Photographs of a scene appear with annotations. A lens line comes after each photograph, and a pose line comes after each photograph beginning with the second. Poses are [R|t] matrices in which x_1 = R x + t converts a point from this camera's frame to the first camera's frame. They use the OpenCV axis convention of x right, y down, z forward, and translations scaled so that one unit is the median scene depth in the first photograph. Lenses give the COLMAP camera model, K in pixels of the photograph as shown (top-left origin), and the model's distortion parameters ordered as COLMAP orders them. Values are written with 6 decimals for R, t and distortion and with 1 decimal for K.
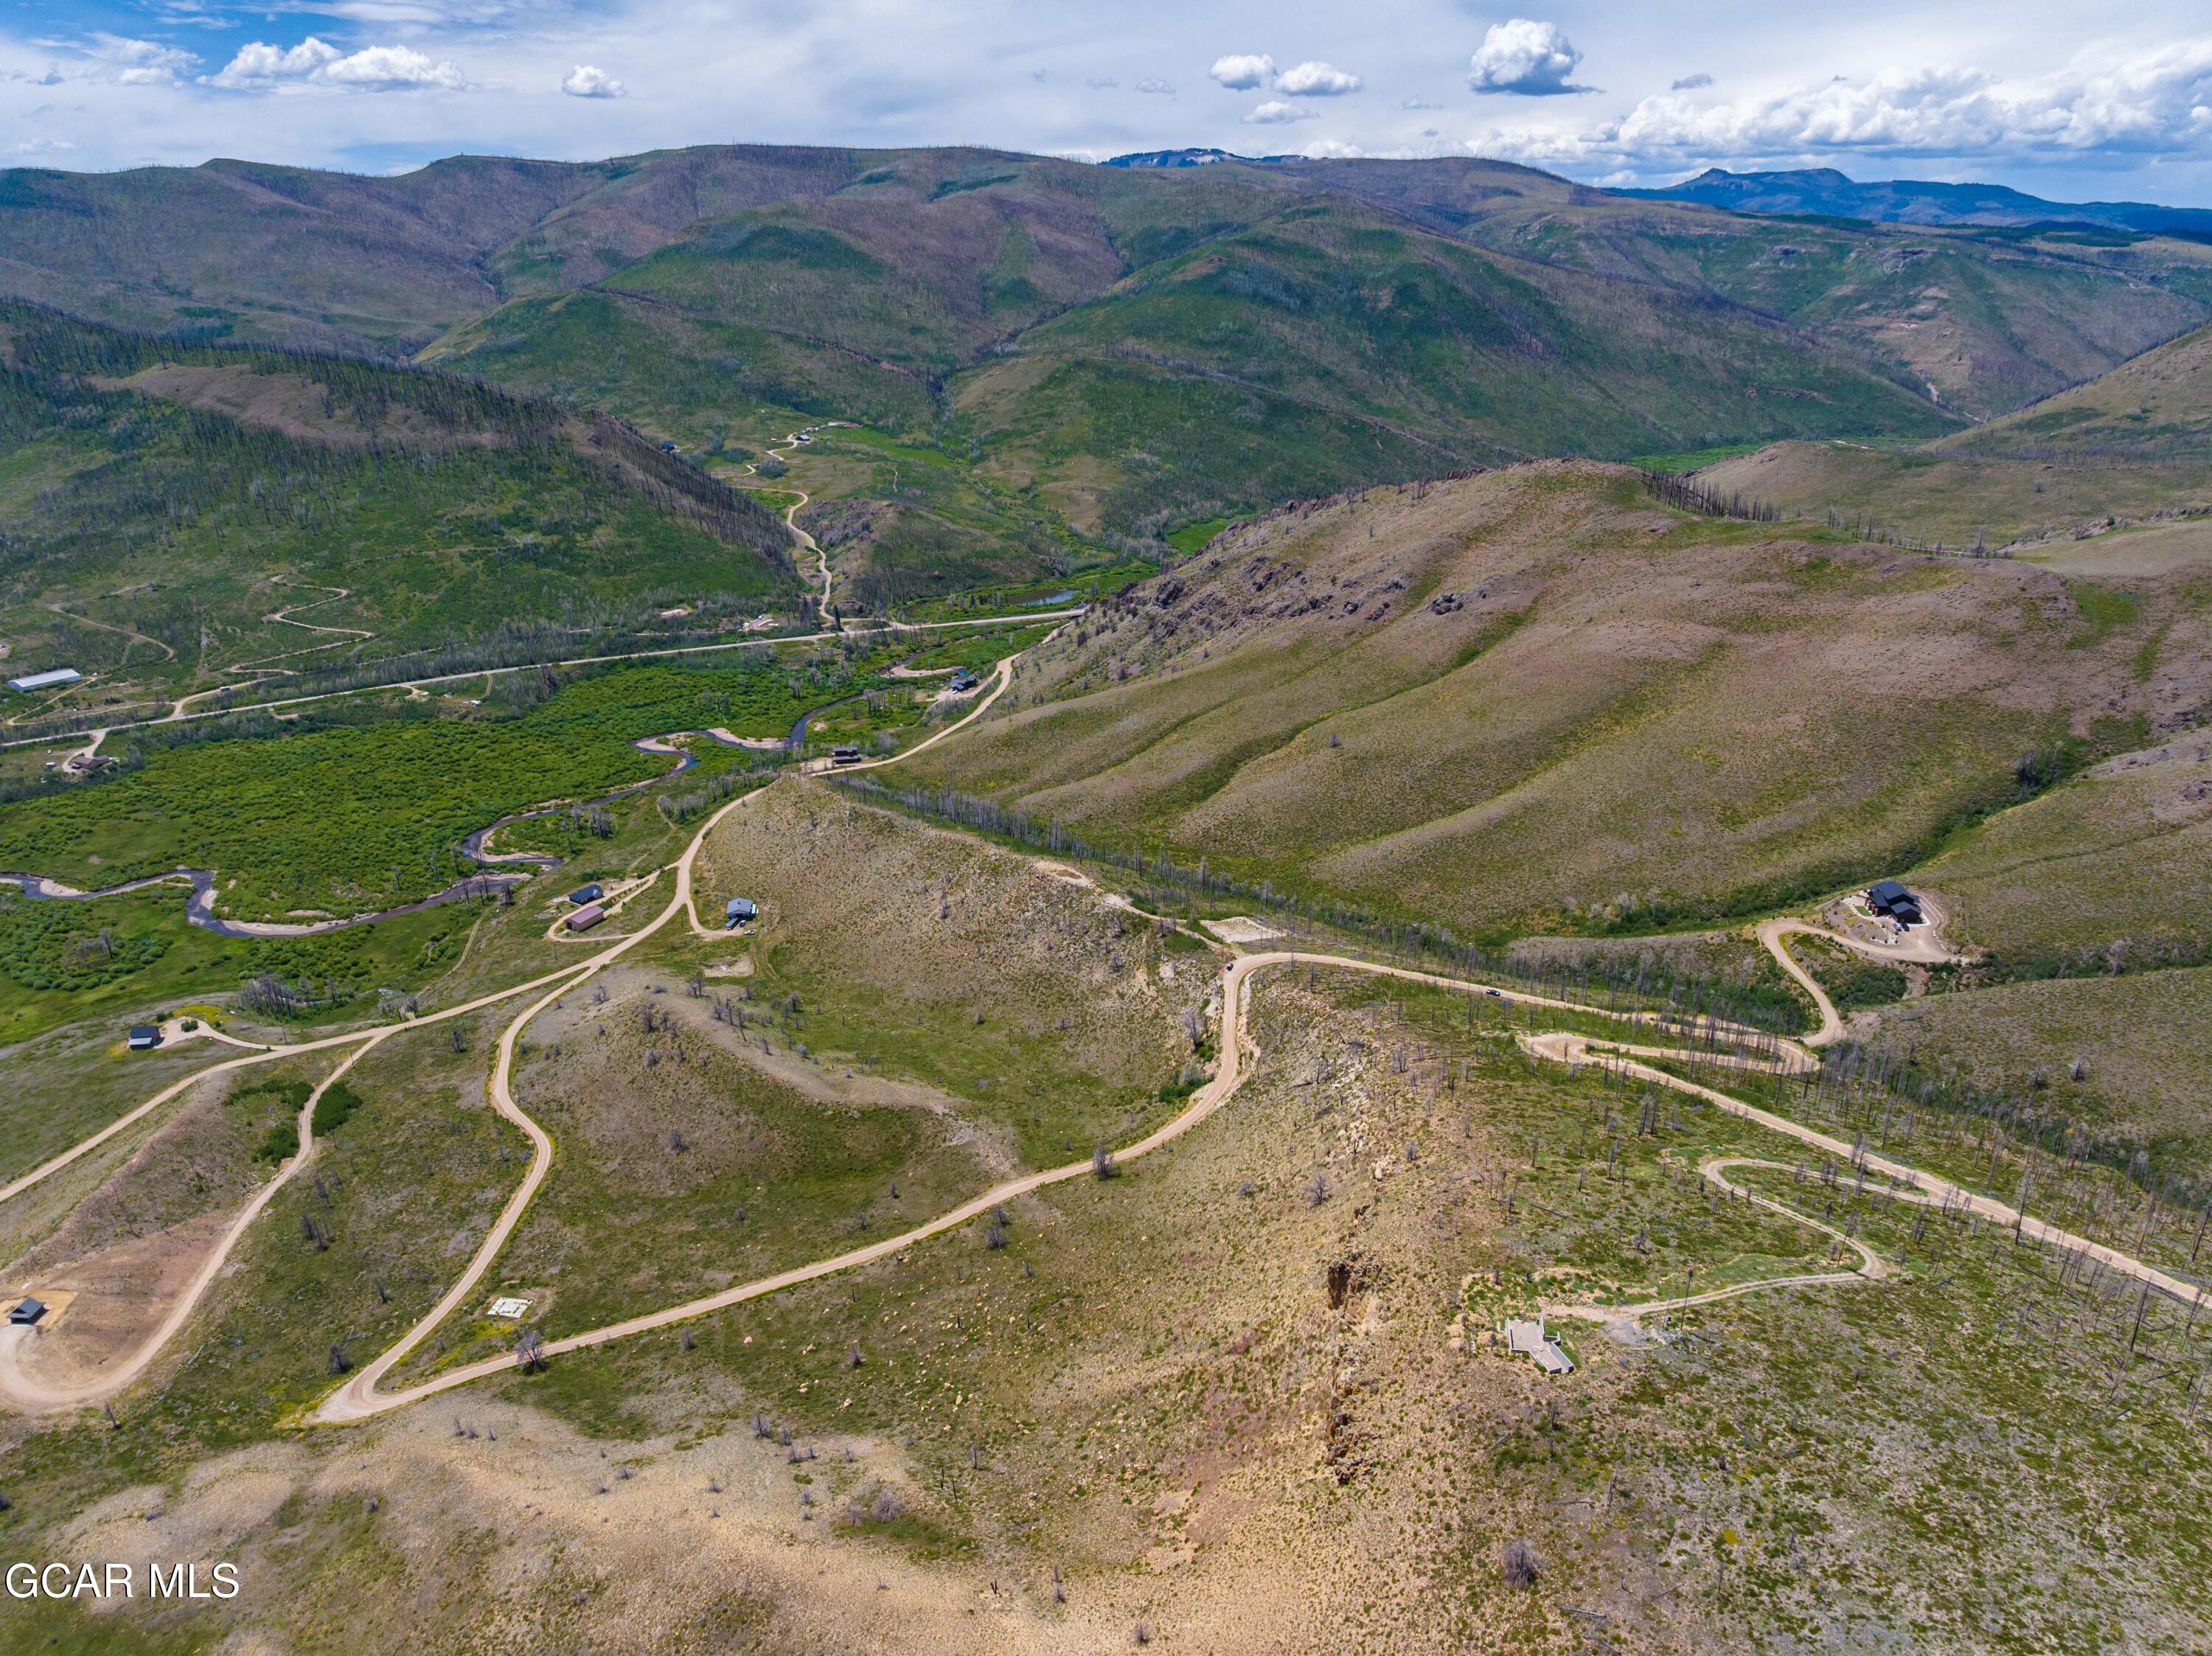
lens RADIAL K [[1555.5, 0, 1121.5], [0, 1555.5, 813.5], [0, 0, 1]] dist [-0.039033, 0.004751]
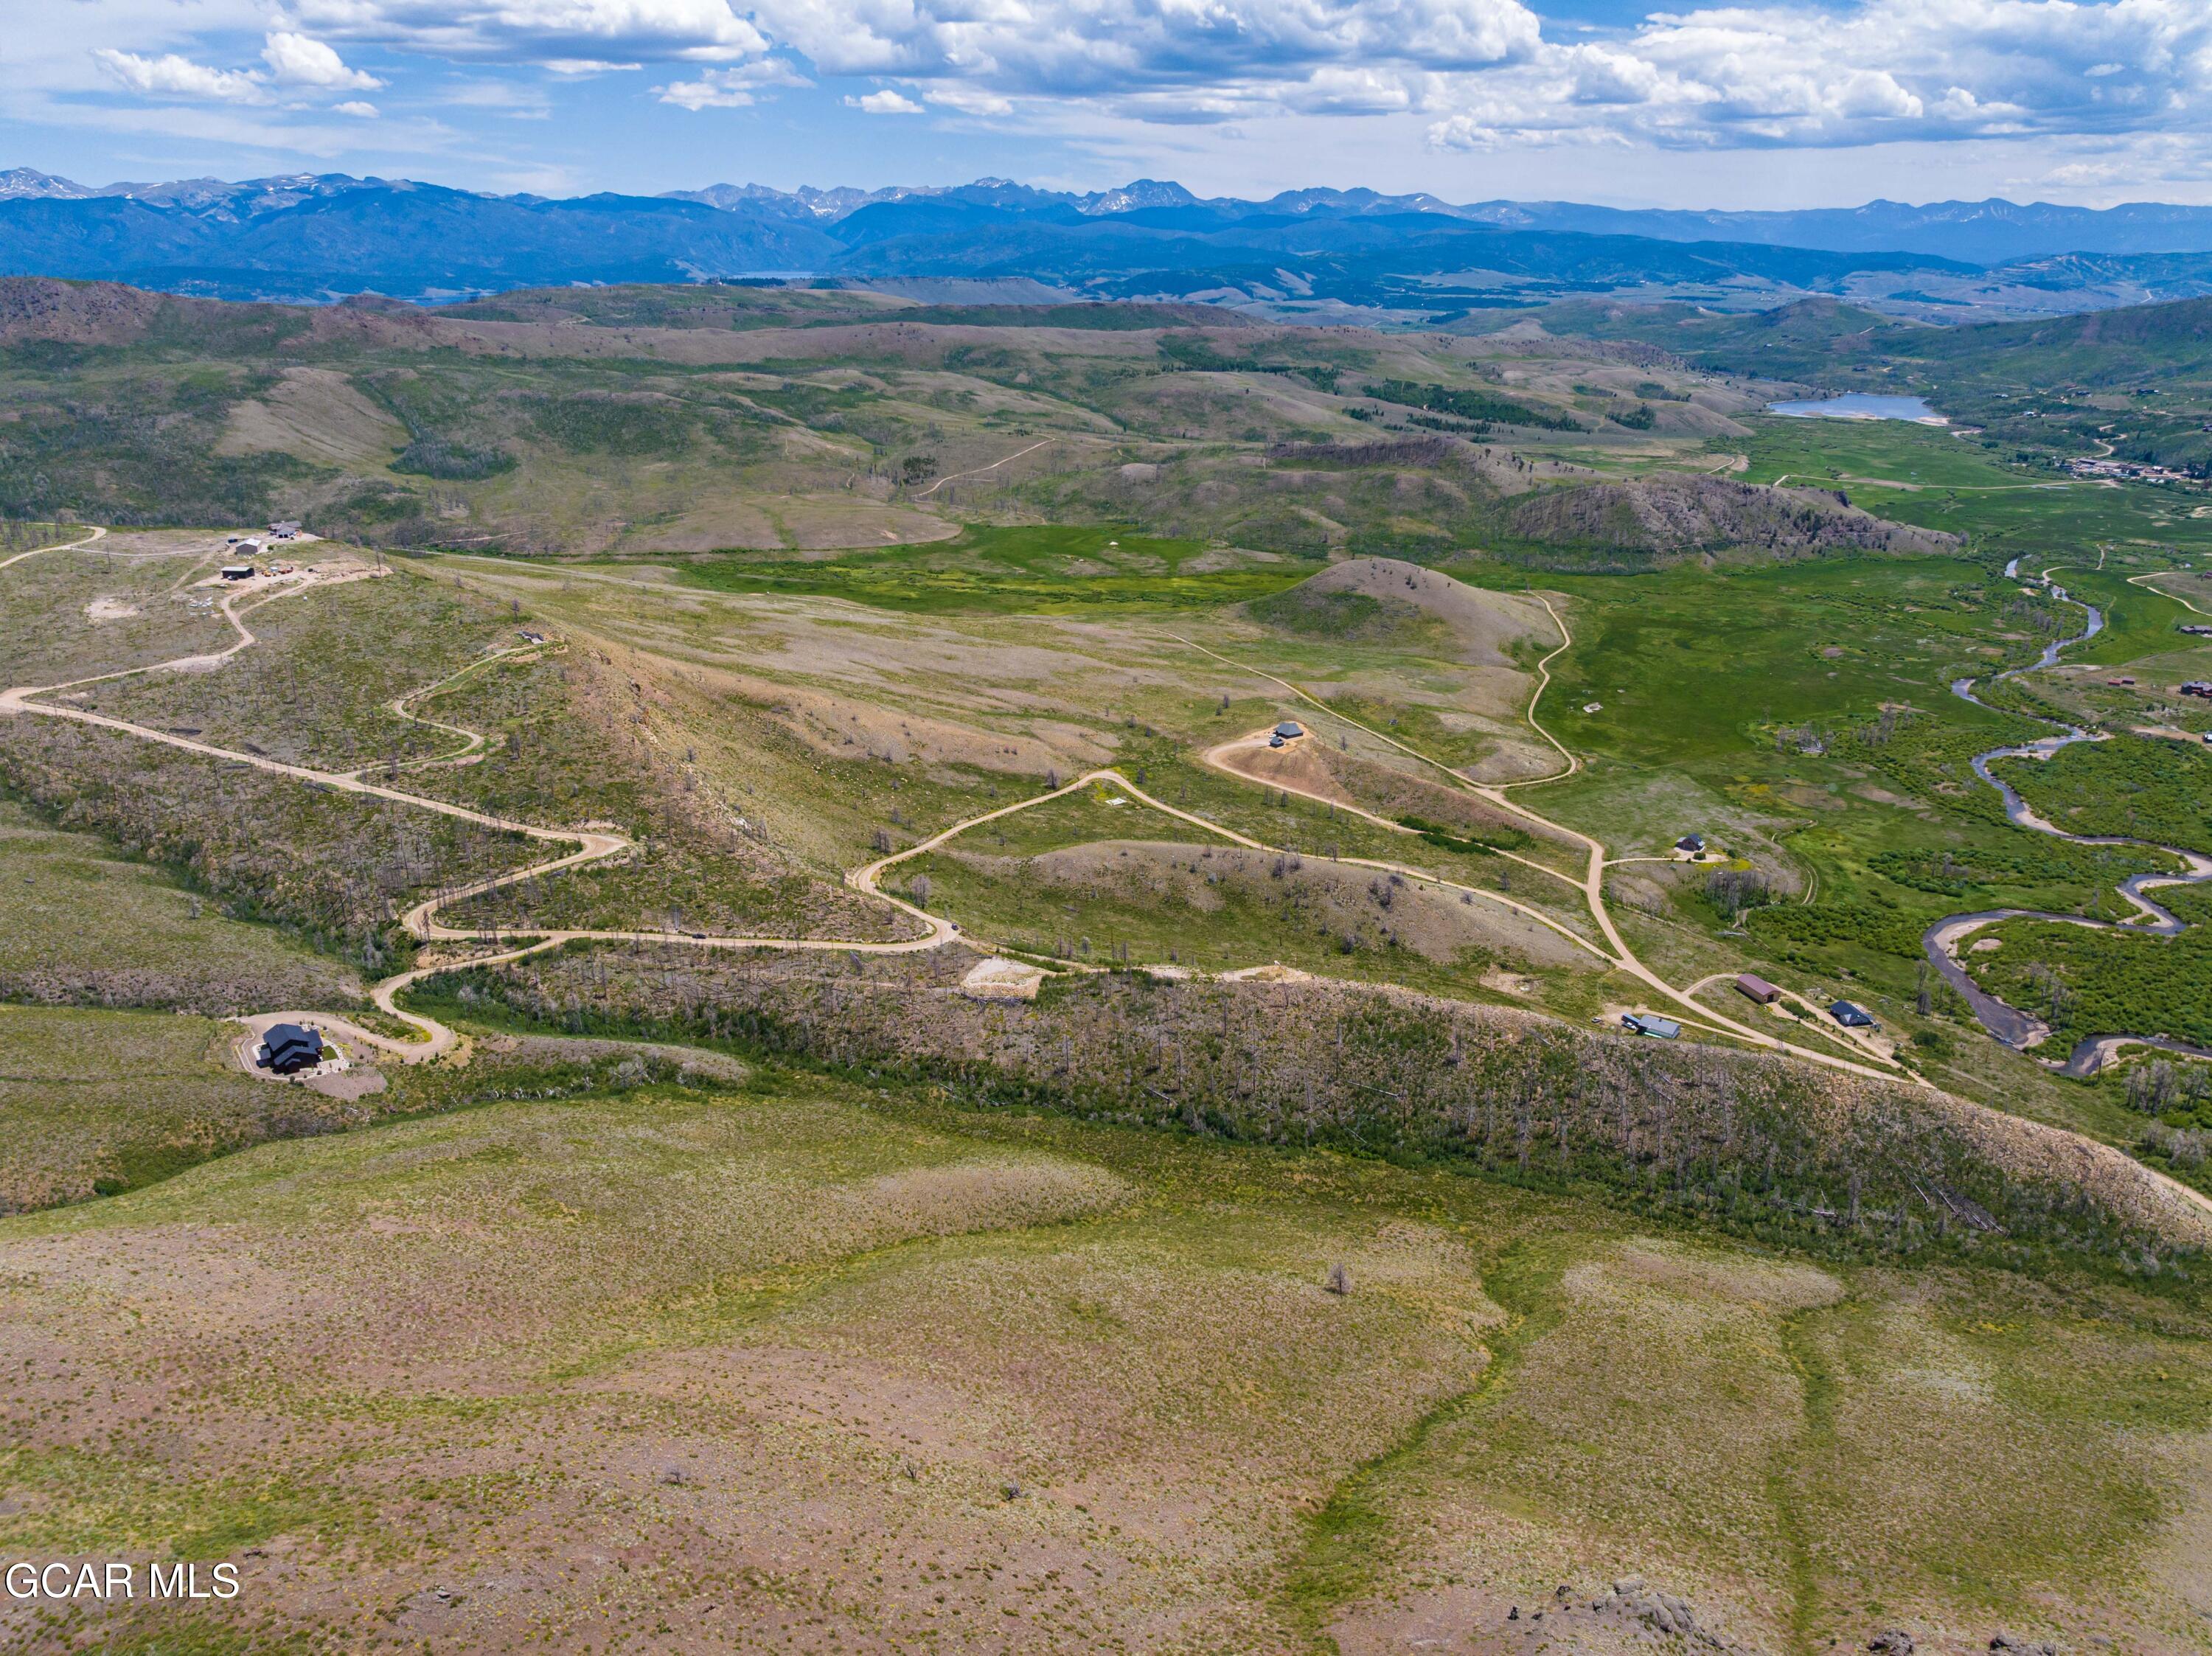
lens RADIAL K [[1549.3, 0, 1117.9], [0, 1549.3, 821.3], [0, 0, 1]] dist [-0.036608, 0.006818]
pose [[-0.729618, 0.243401, -0.639073, 0.665611], [-0.238019, 0.785698, 0.570987, -0.605338], [0.641097, 0.568713, -0.515325, 1.622606]]
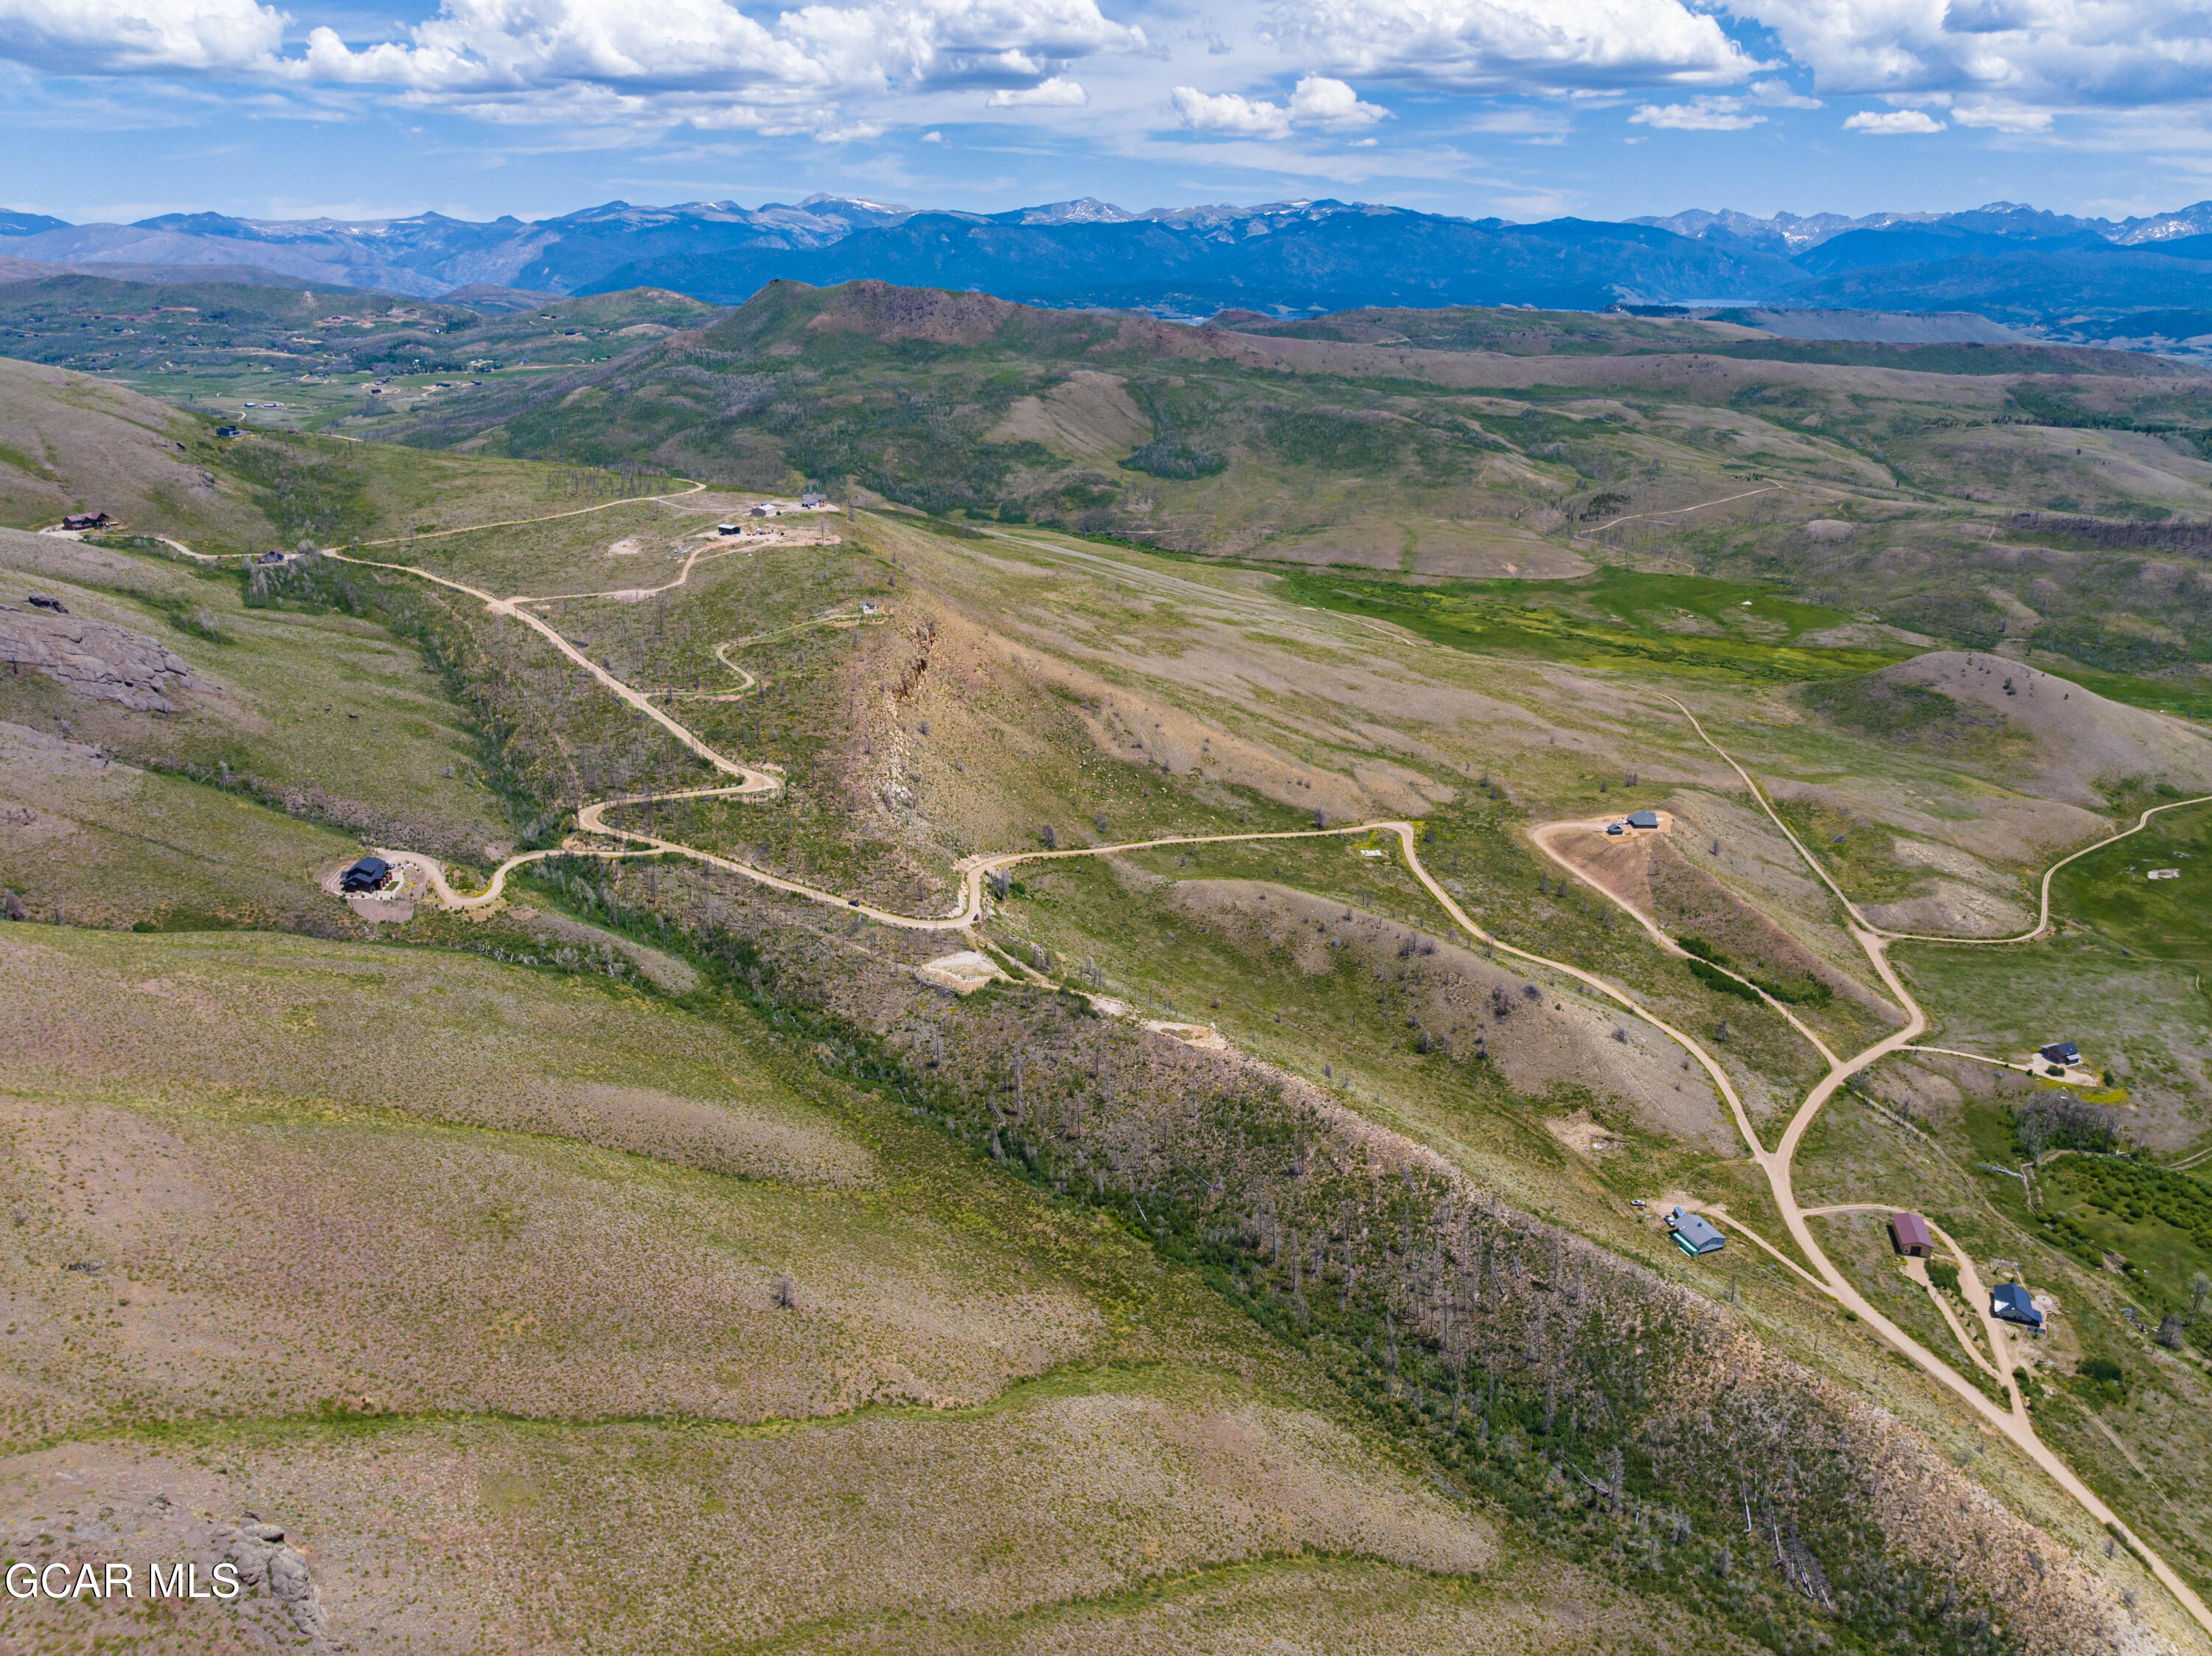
lens RADIAL K [[1555.5, 0, 1121.5], [0, 1555.5, 813.5], [0, 0, 1]] dist [-0.039033, 0.004751]
pose [[-0.984639, 0.060015, -0.163965, 0.149988], [-0.059574, 0.767247, 0.638579, -0.697087], [0.164126, 0.638538, -0.751886, 1.862498]]
